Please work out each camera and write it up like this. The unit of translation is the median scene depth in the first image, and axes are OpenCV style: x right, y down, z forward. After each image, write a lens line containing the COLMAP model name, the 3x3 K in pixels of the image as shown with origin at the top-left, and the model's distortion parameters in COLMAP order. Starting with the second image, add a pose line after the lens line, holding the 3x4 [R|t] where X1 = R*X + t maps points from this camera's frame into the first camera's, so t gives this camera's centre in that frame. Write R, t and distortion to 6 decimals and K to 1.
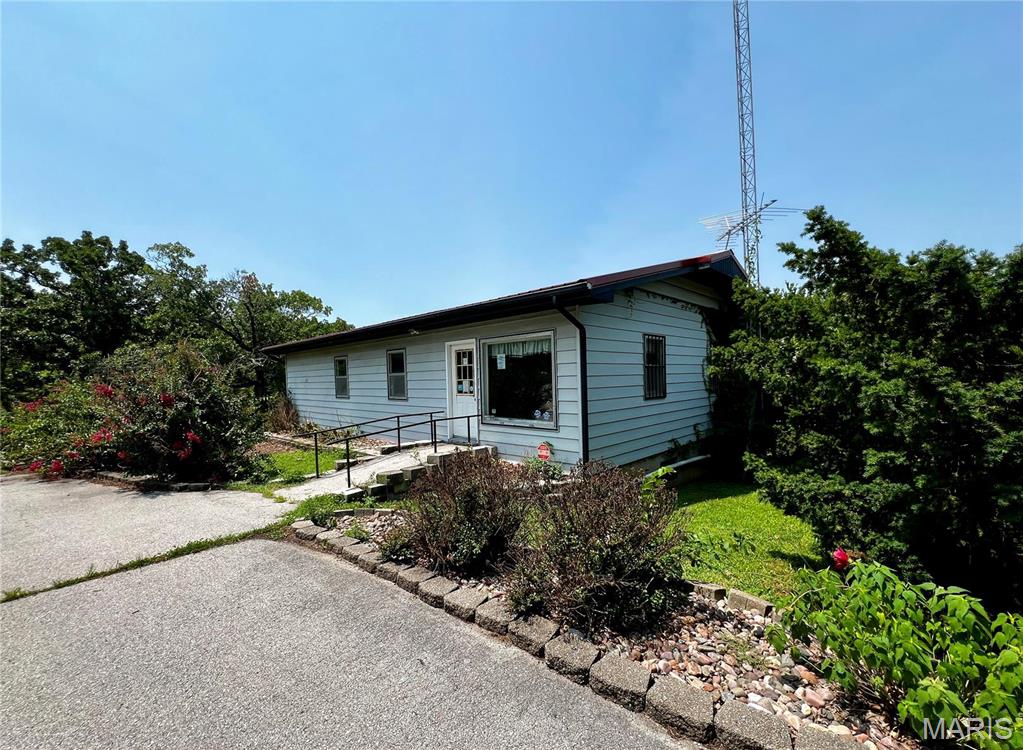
lens RADIAL K [[415.5, 0, 529.6], [0, 415.5, 385.1], [0, 0, 1]] dist [0.002136, 0.000304]
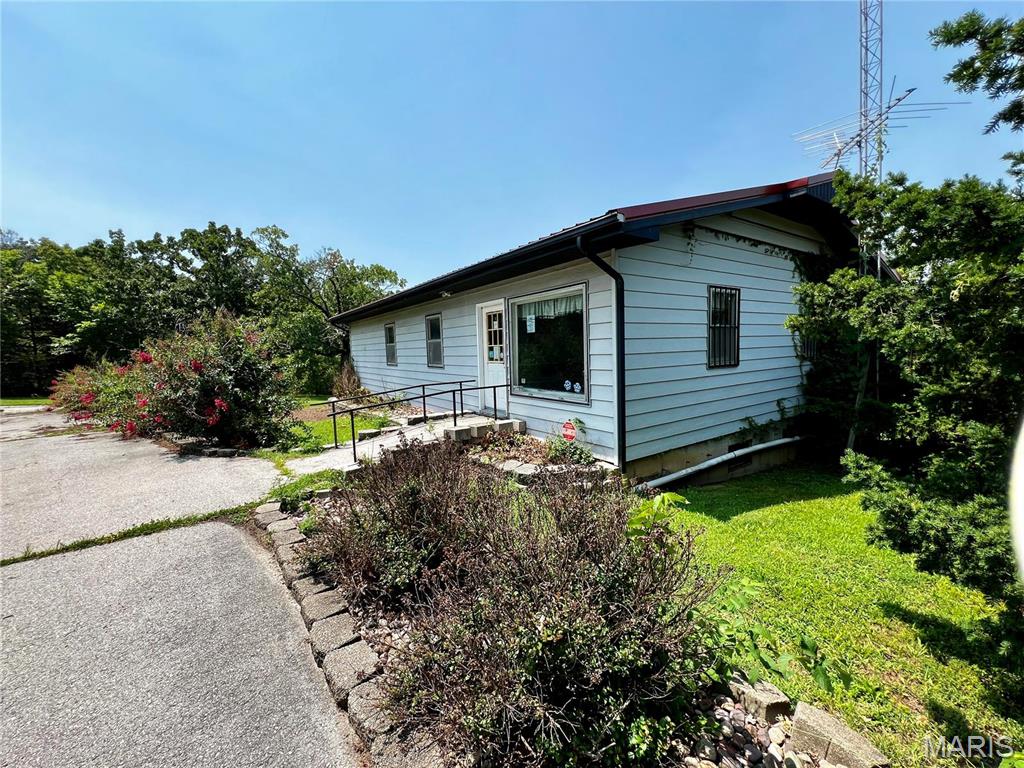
lens RADIAL K [[415.9, 0, 512.7], [0, 415.9, 379.1], [0, 0, 1]] dist [0.002136, 0.000304]
pose [[0.978454, 0.009829, -0.206231, 0.075261], [0.003021, 0.998078, 0.061900, 0.004674], [0.206443, -0.061190, 0.976543, 0.137835]]
